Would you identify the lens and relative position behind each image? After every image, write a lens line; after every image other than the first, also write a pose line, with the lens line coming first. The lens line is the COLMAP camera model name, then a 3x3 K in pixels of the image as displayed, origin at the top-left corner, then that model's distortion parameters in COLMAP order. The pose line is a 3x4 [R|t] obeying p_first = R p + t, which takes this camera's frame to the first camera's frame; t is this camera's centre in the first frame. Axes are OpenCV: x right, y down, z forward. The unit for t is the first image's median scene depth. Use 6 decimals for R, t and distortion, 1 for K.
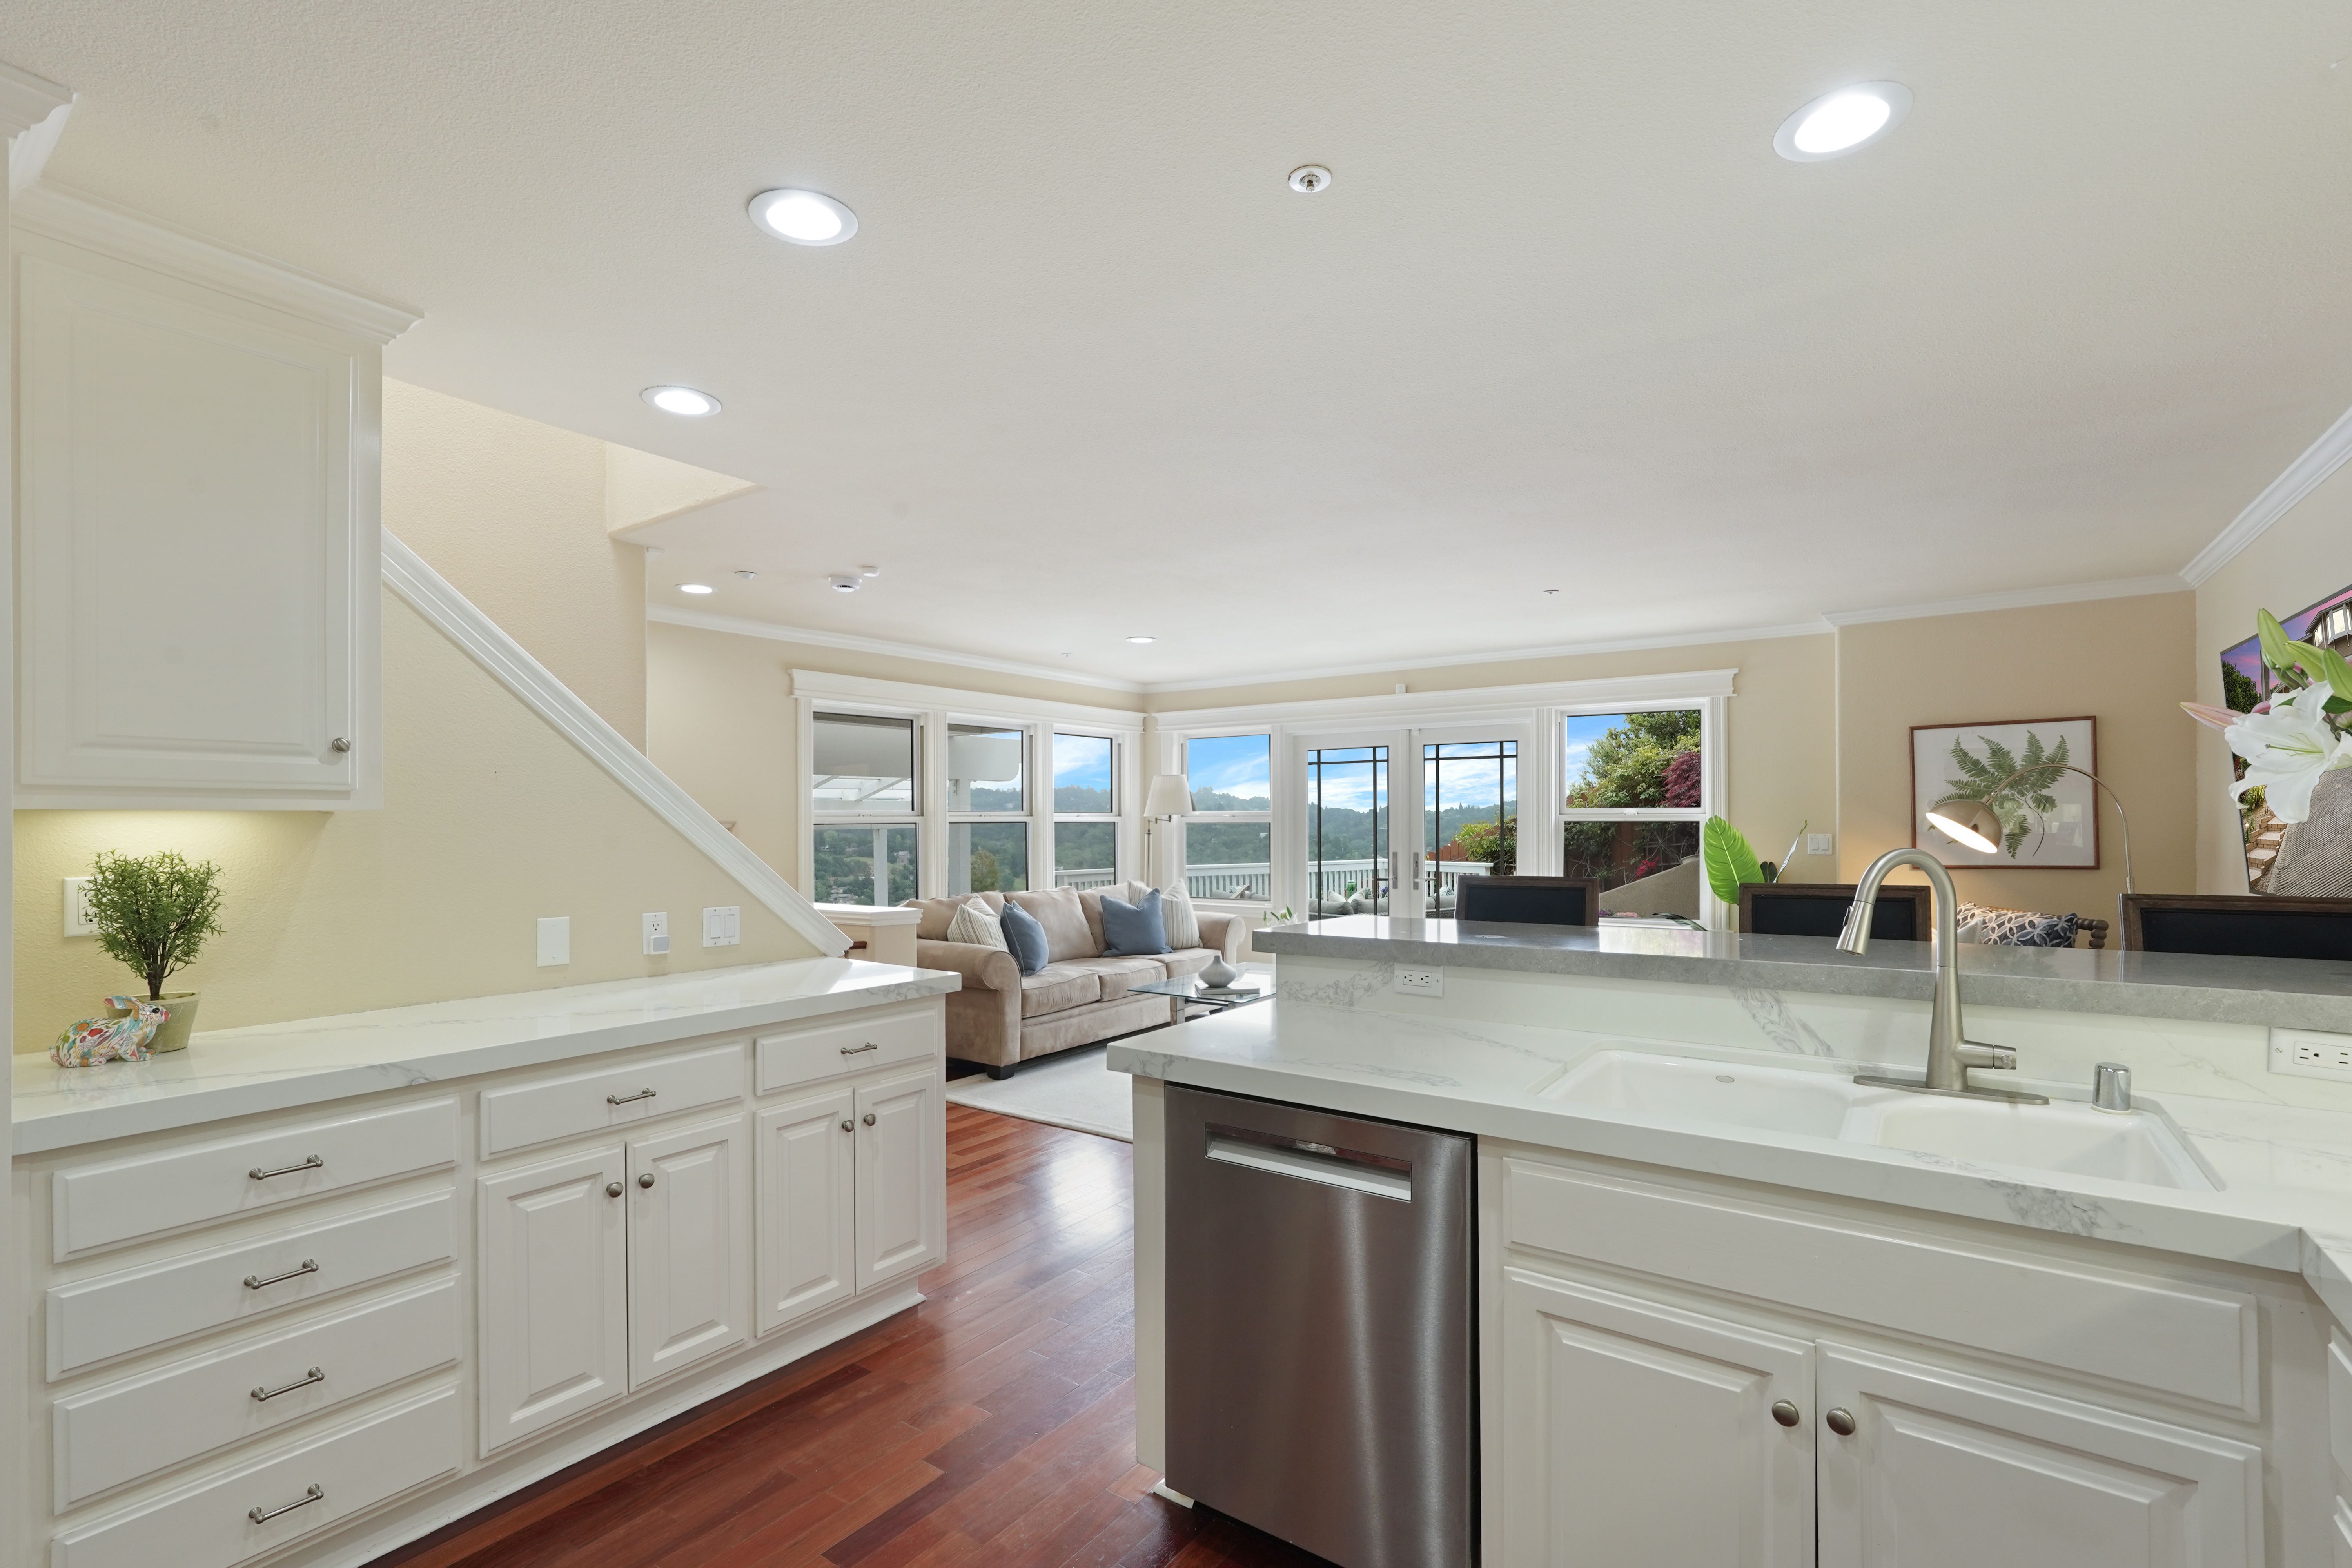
lens RADIAL K [[1042.0, 0, 1218.0], [0, 1042.0, 814.2], [0, 0, 1]] dist [-0.009864, 0.009158]
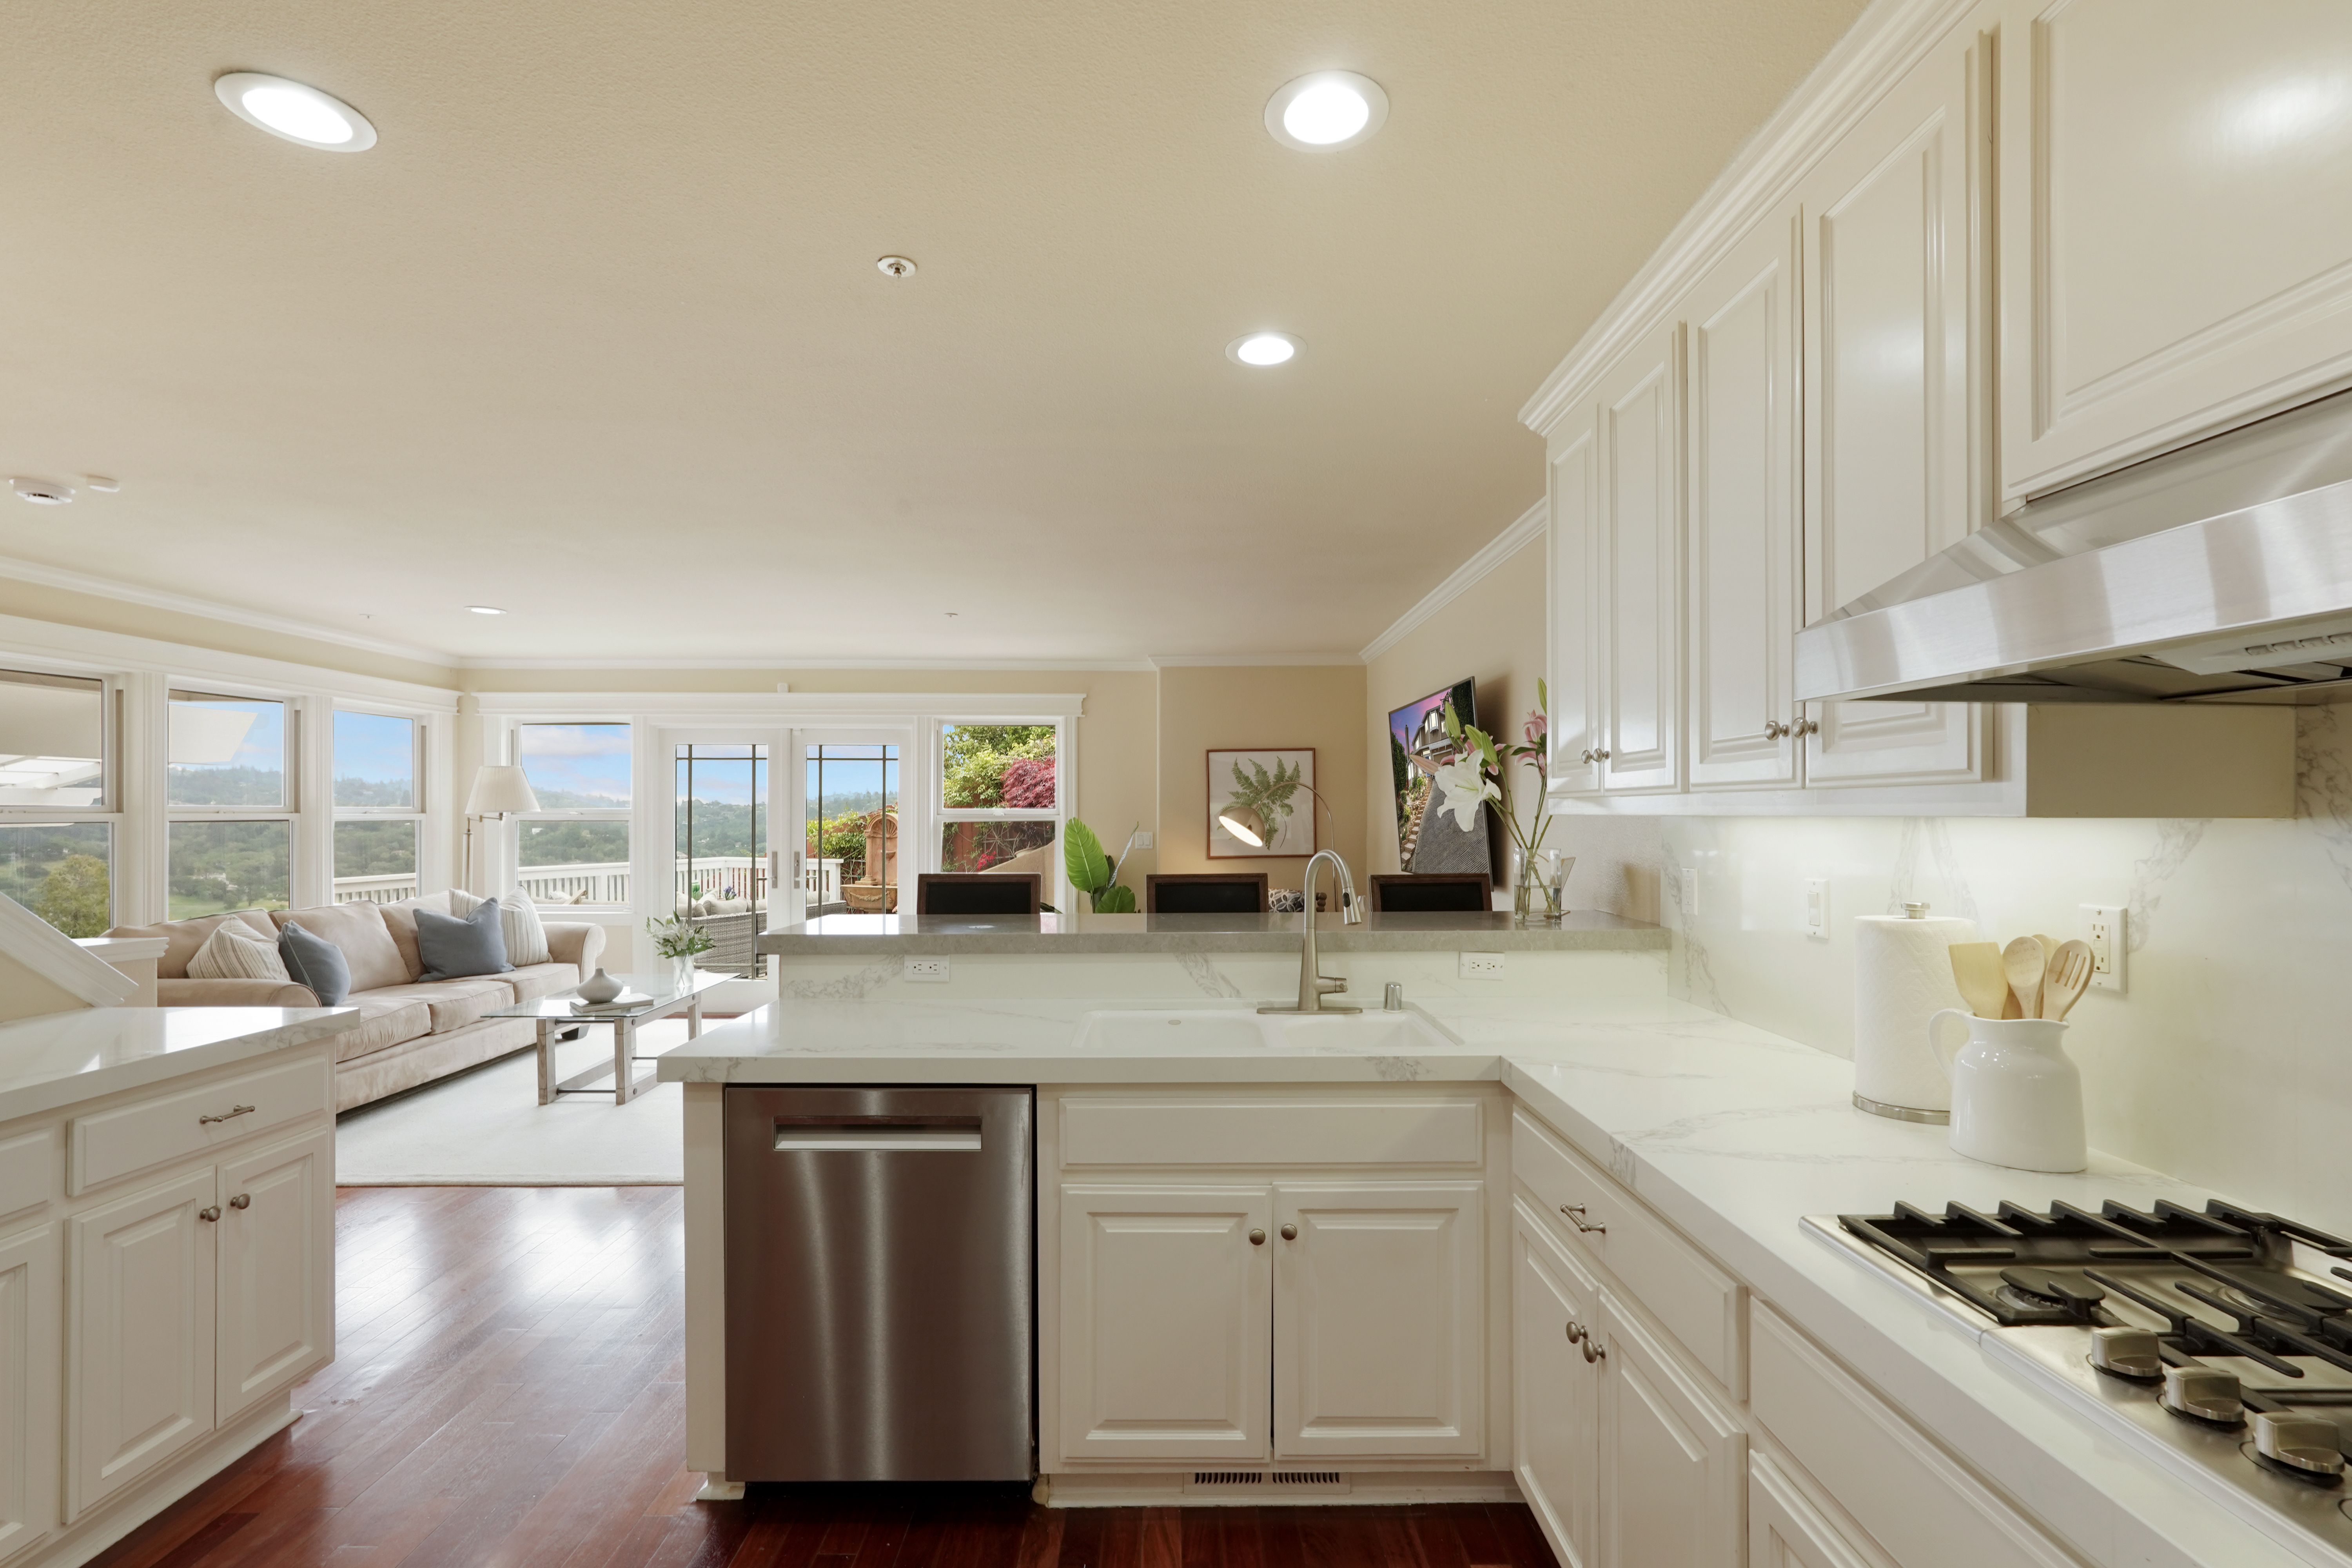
lens RADIAL K [[1042.0, 0, 1179.4], [0, 1042.0, 800.7], [0, 0, 1]] dist [-0.009864, 0.009158]
pose [[0.810932, 0.013123, 0.584993, -0.217625], [-0.009257, 0.999911, -0.009598, -0.013058], [-0.585067, 0.002368, 0.810982, -0.068611]]
